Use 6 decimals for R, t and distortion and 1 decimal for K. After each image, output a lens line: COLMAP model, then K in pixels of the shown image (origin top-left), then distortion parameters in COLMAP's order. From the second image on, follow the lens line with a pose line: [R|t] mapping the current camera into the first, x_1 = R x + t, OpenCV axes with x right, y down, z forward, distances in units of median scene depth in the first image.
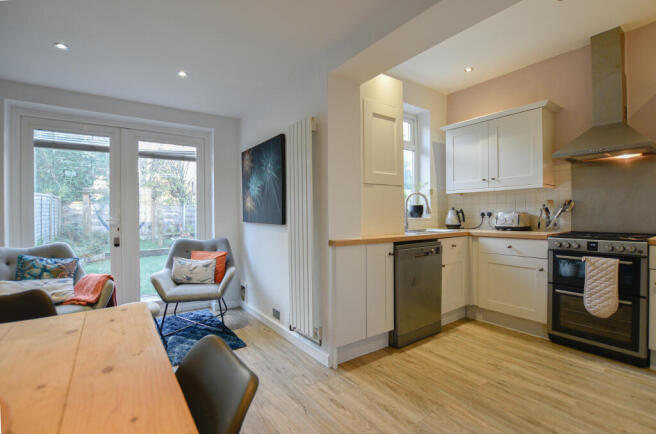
lens RADIAL K [[307.5, 0, 328.0], [0, 307.5, 217.0], [0, 0, 1]] dist [-0.000922, -0.000161]
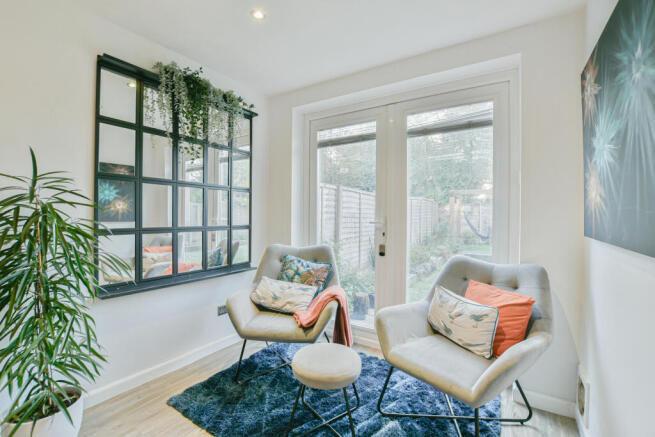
lens RADIAL K [[284.6, 0, 327.5], [0, 284.6, 218.5], [0, 0, 1]] dist [-0.027940, -0.000236]
pose [[0.360709, 0.021597, -0.932428, -0.051597], [-0.019282, 0.999691, 0.015696, -0.009724], [0.932479, 0.012317, 0.361014, 0.600432]]
